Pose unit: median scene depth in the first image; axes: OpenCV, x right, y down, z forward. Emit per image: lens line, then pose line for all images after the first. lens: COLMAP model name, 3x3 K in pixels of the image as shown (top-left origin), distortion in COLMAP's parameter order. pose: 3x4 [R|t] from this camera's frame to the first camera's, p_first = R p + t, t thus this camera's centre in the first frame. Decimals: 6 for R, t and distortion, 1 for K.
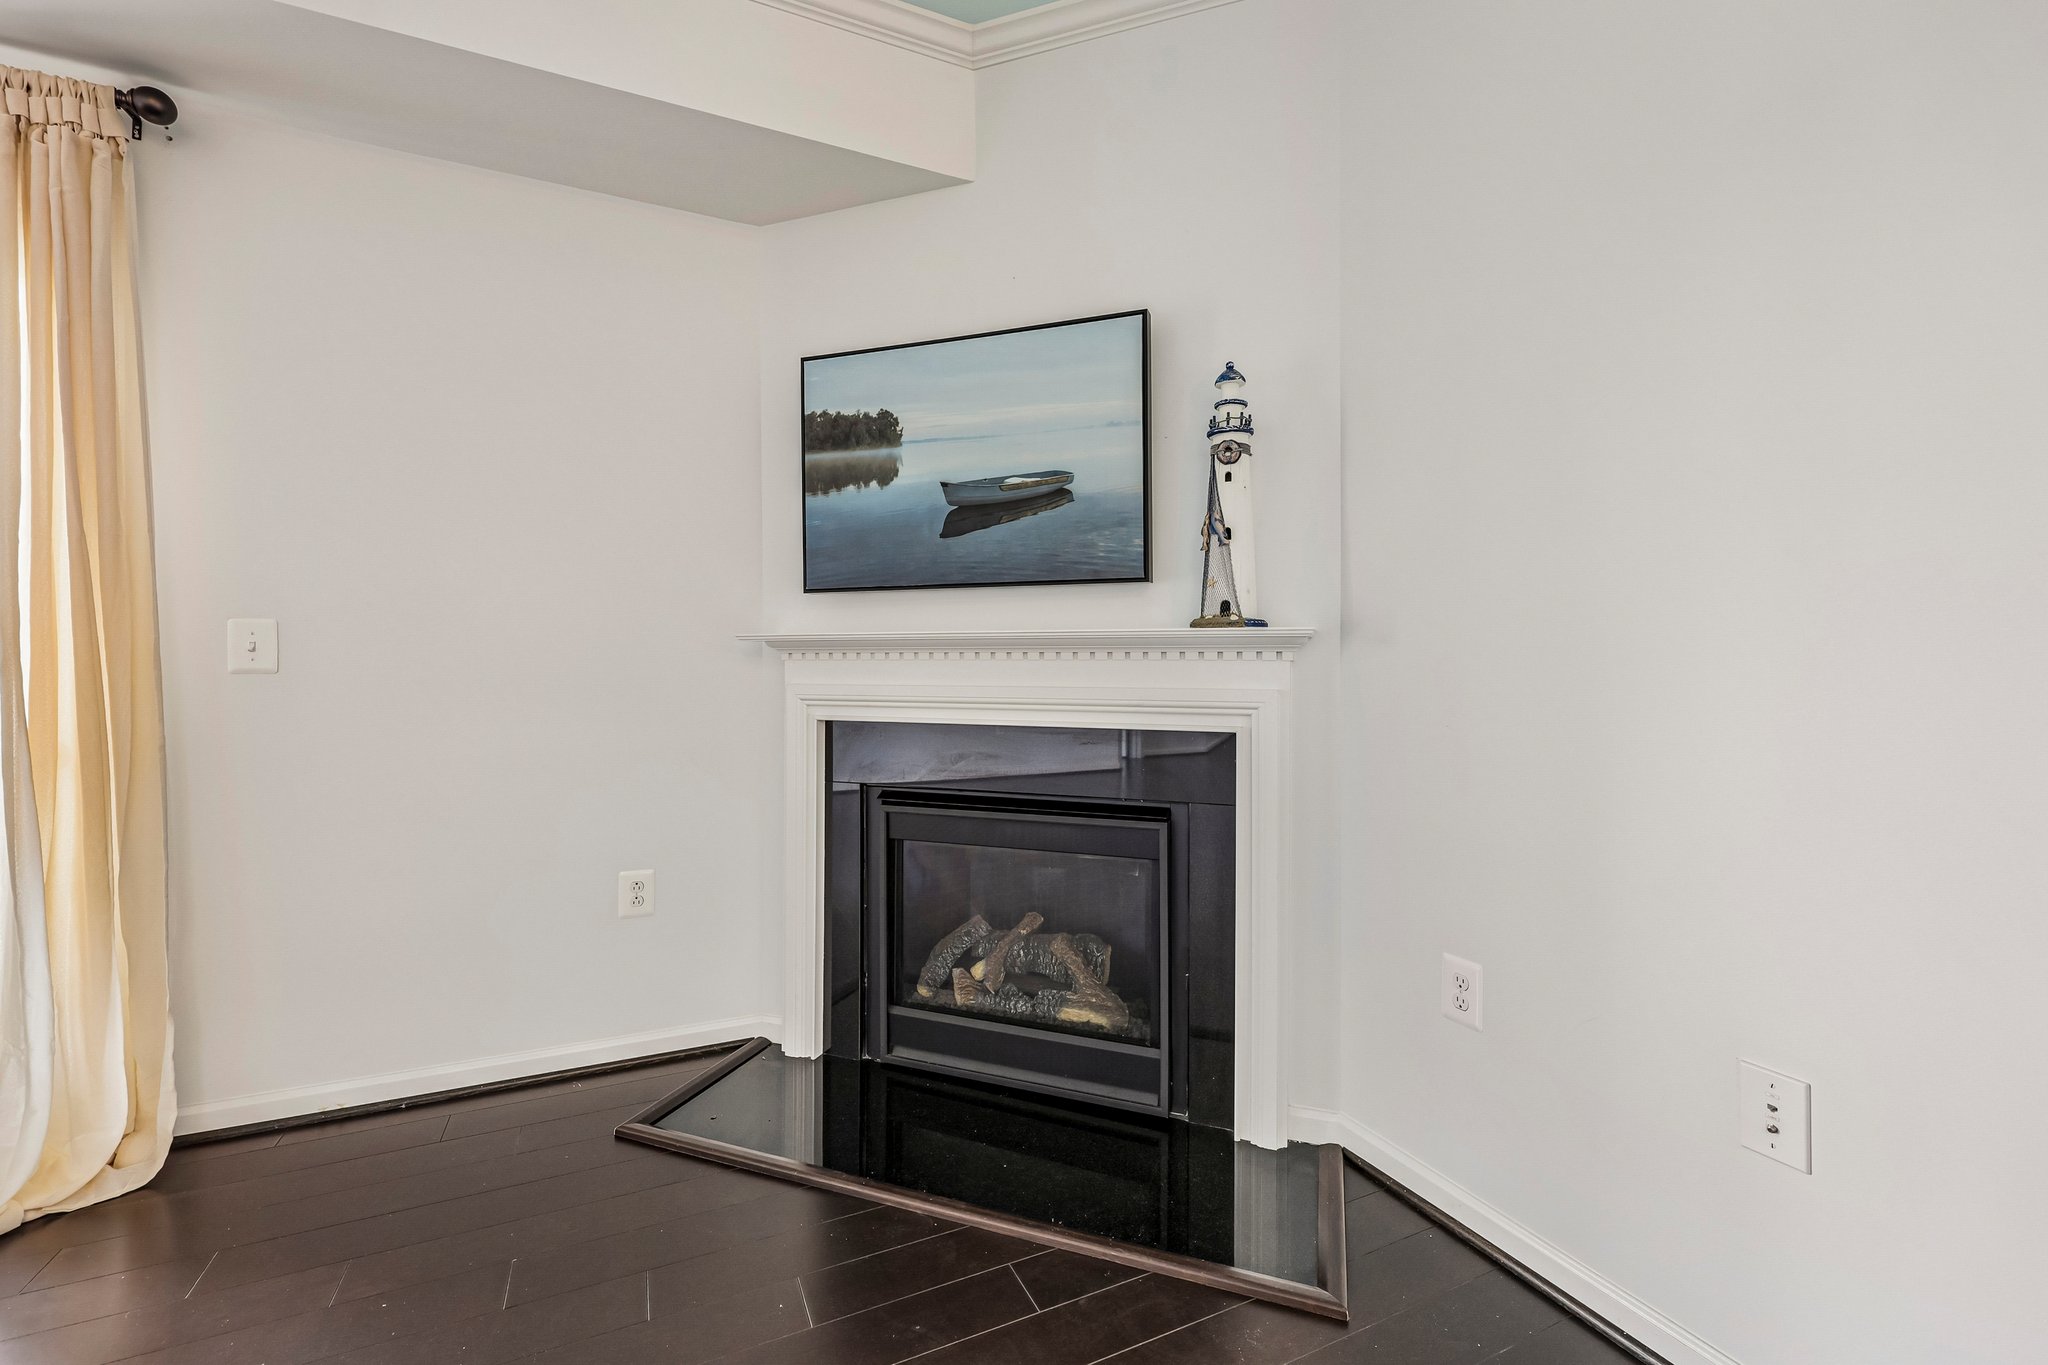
lens RADIAL K [[830.5, 0, 1031.6], [0, 830.5, 672.3], [0, 0, 1]] dist [0.001764, 0.000012]
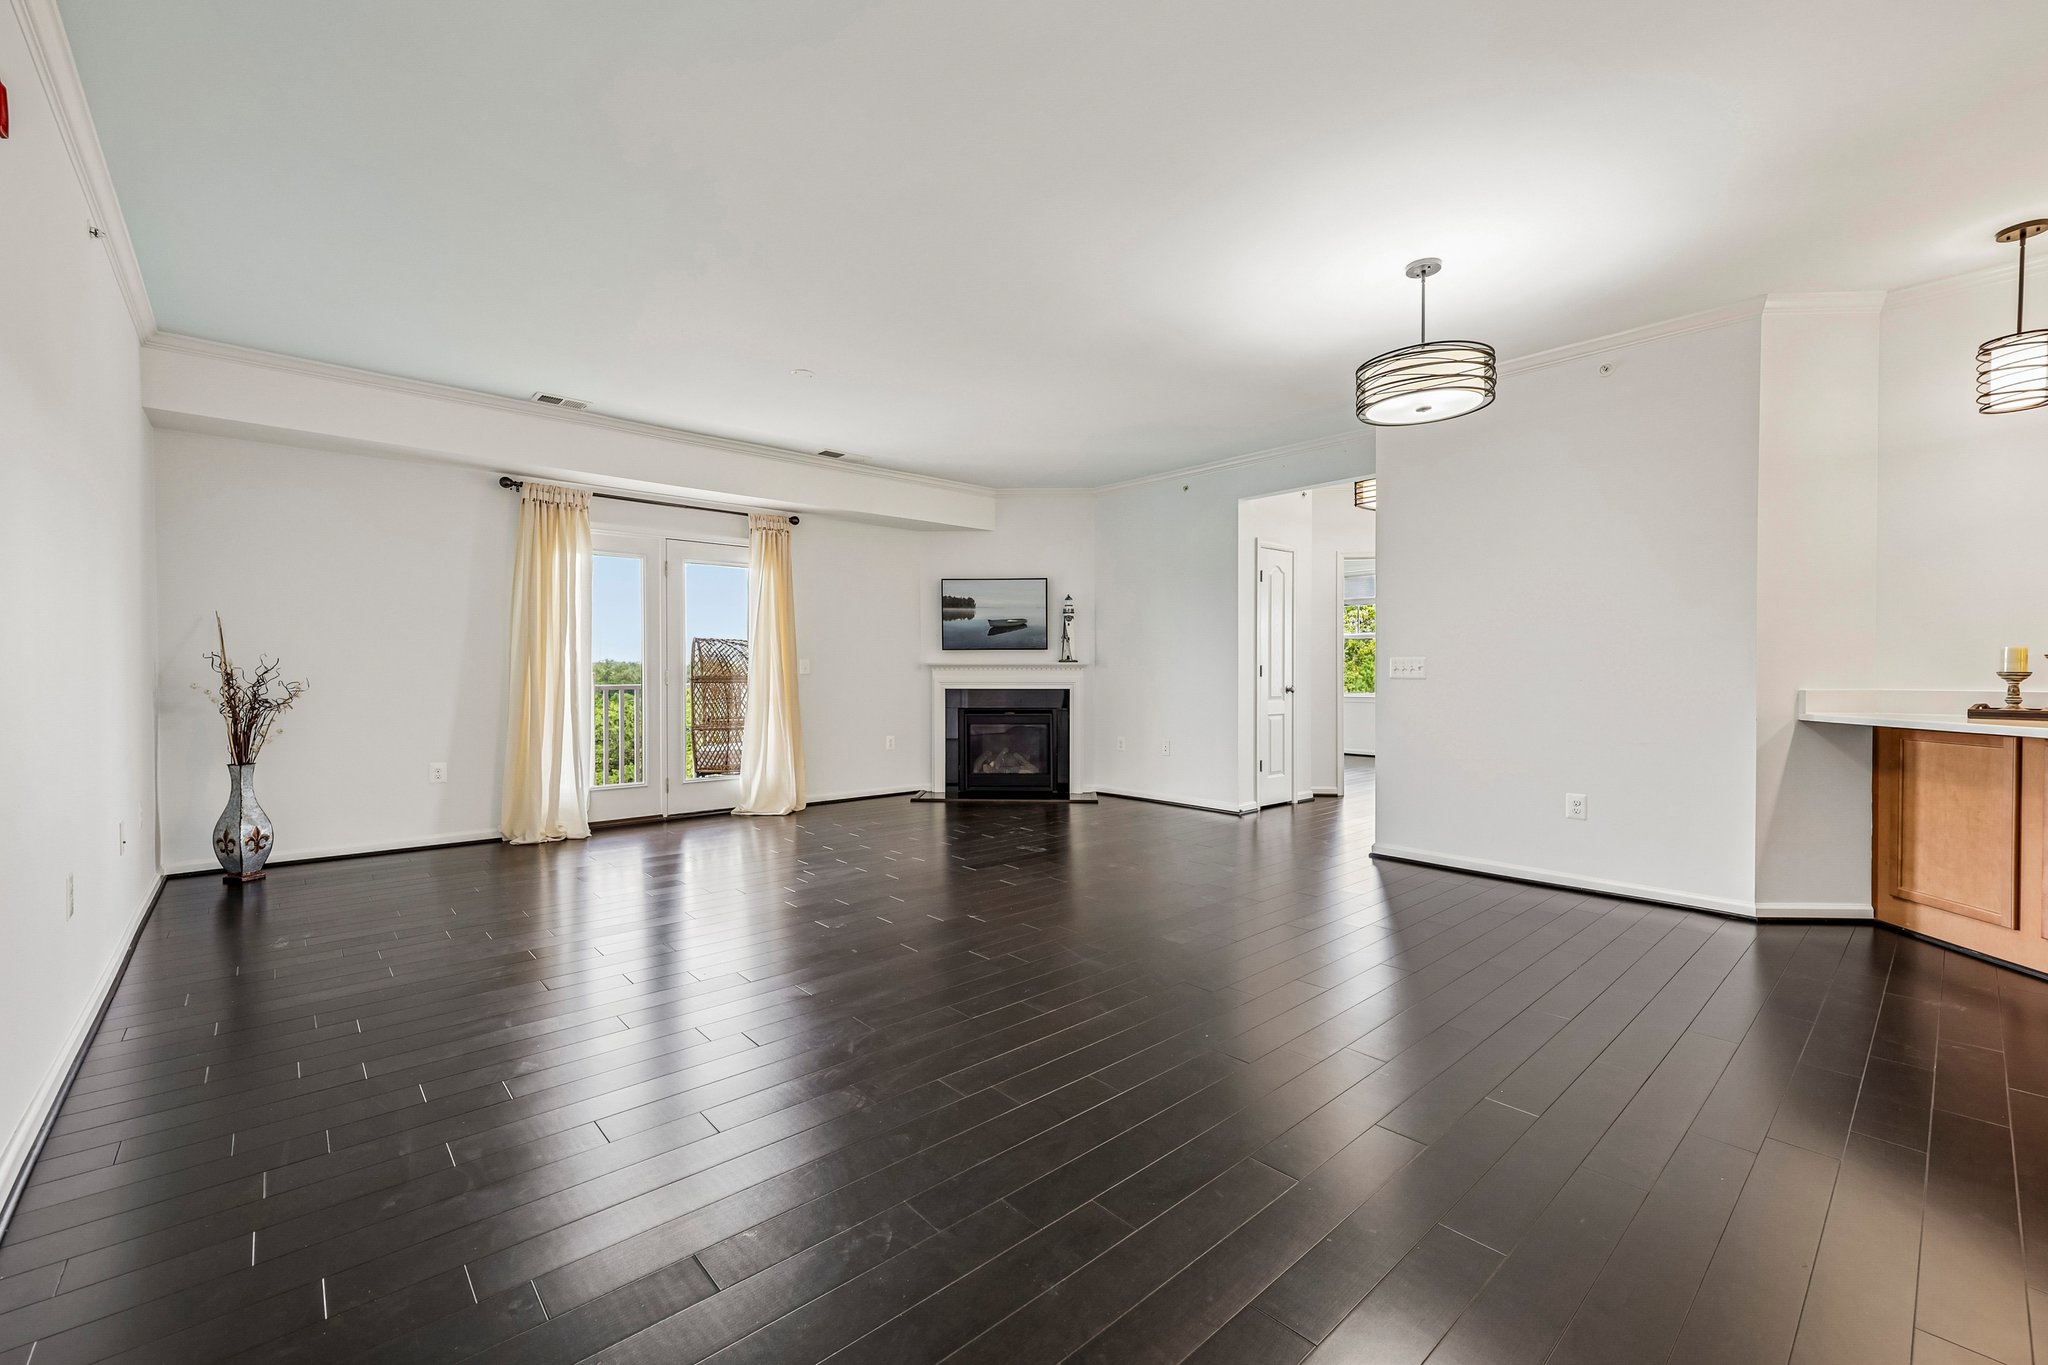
lens RADIAL K [[846.4, 0, 1027.3], [0, 846.4, 680.7], [0, 0, 1]] dist [0.000332, -0.000046]
pose [[0.952305, -0.005962, 0.305089, -1.088560], [0.004508, 0.999975, 0.005467, 0.010236], [-0.305114, -0.003831, 0.952308, -2.563051]]
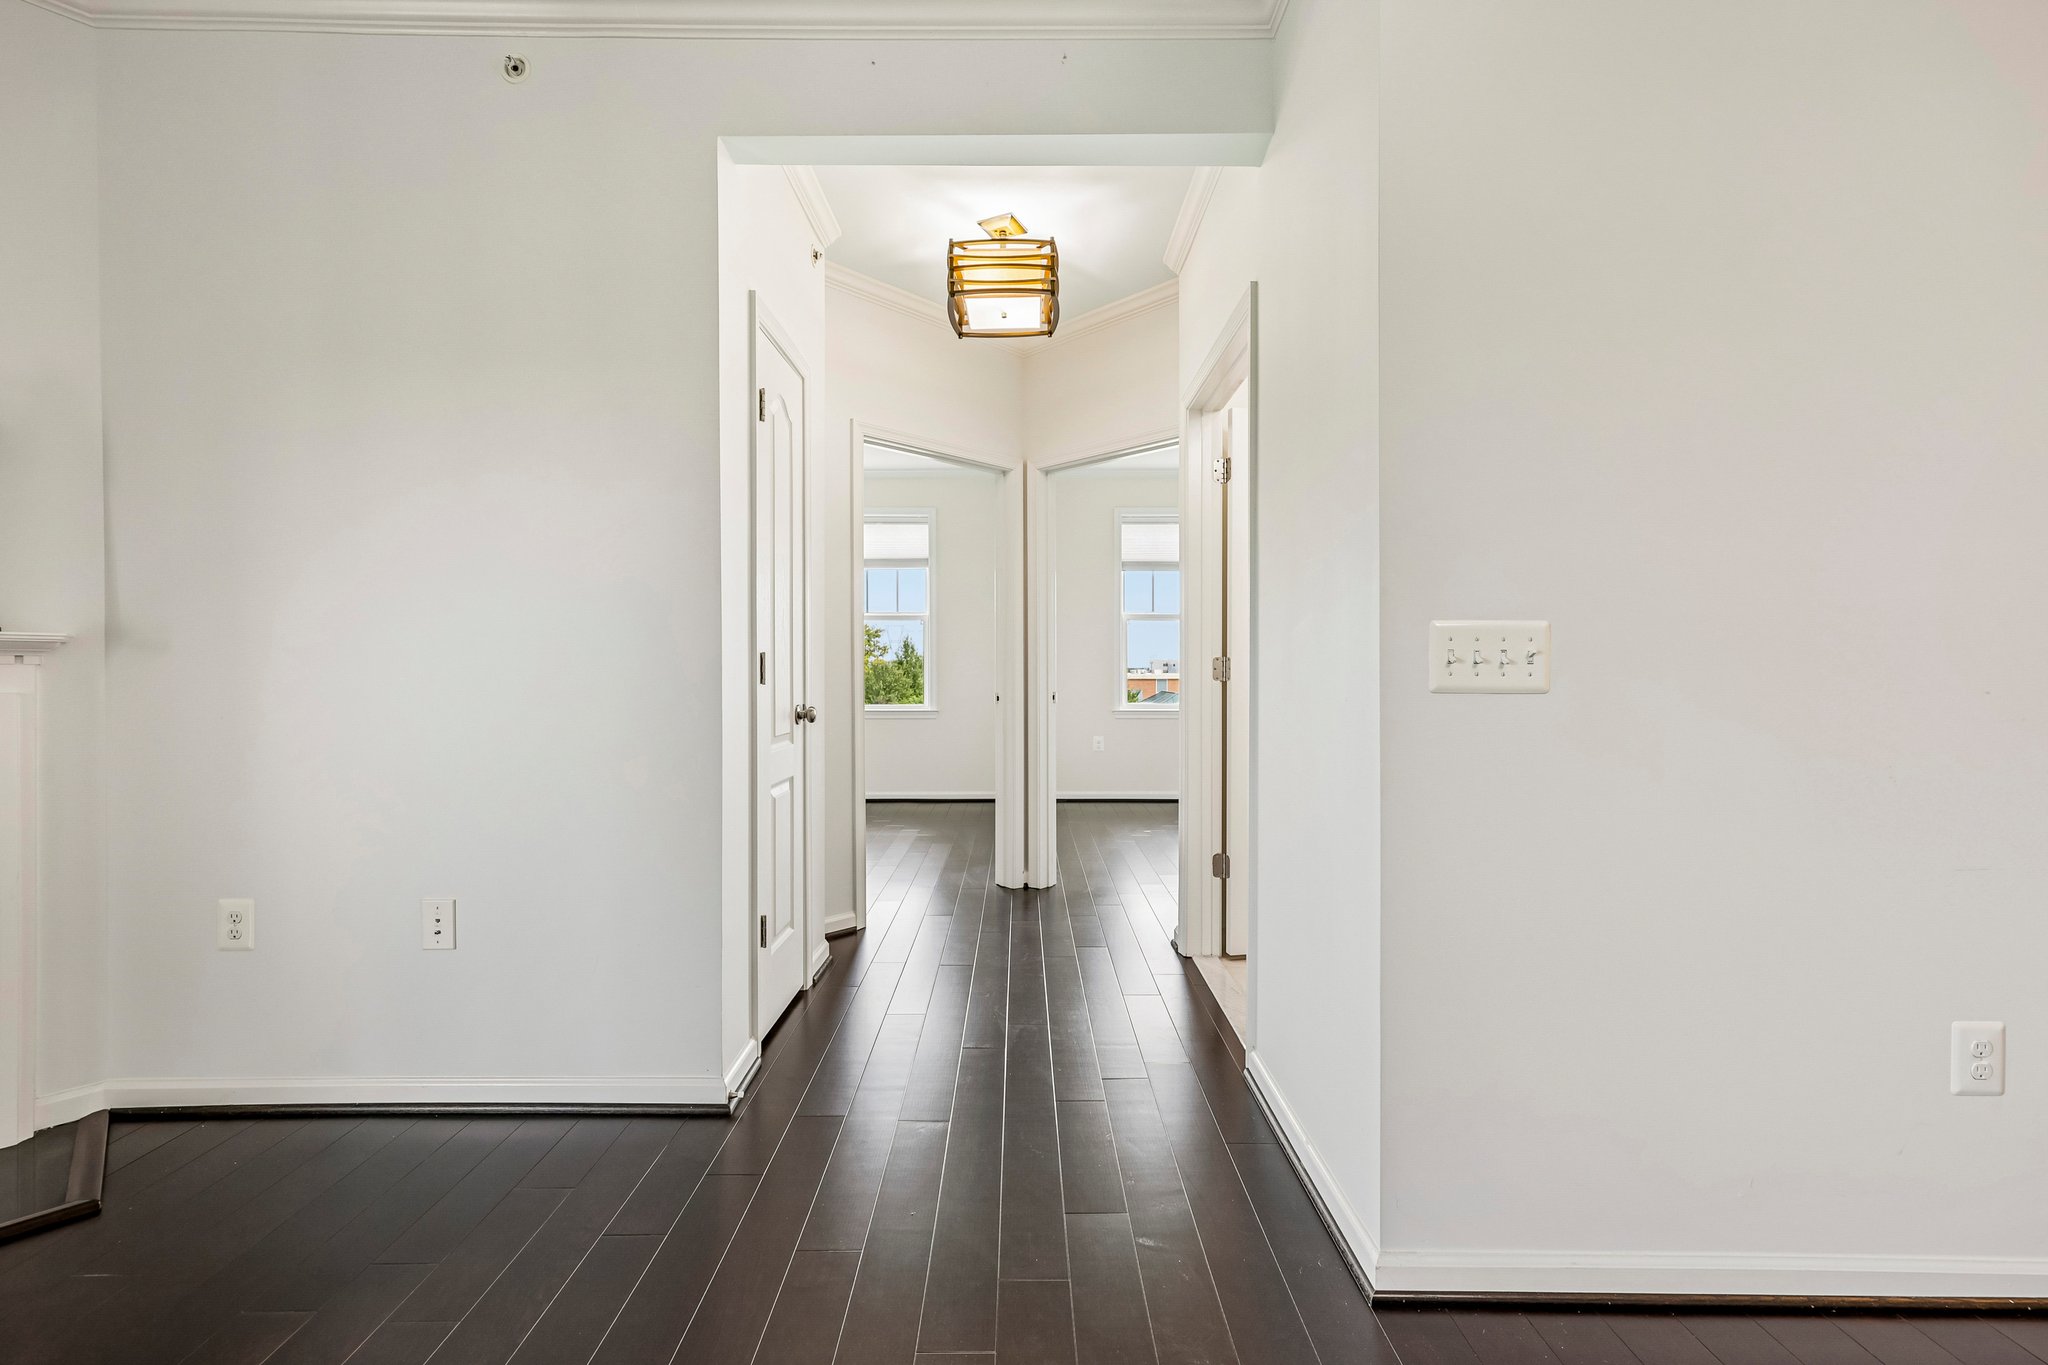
lens RADIAL K [[830.5, 0, 1031.6], [0, 830.5, 672.3], [0, 0, 1]] dist [0.001764, 0.000012]
pose [[0.404136, -0.000212, 0.914699, -0.121950], [0.005617, 0.999982, -0.002250, 0.004538], [-0.914681, 0.006047, 0.404130, -0.493812]]
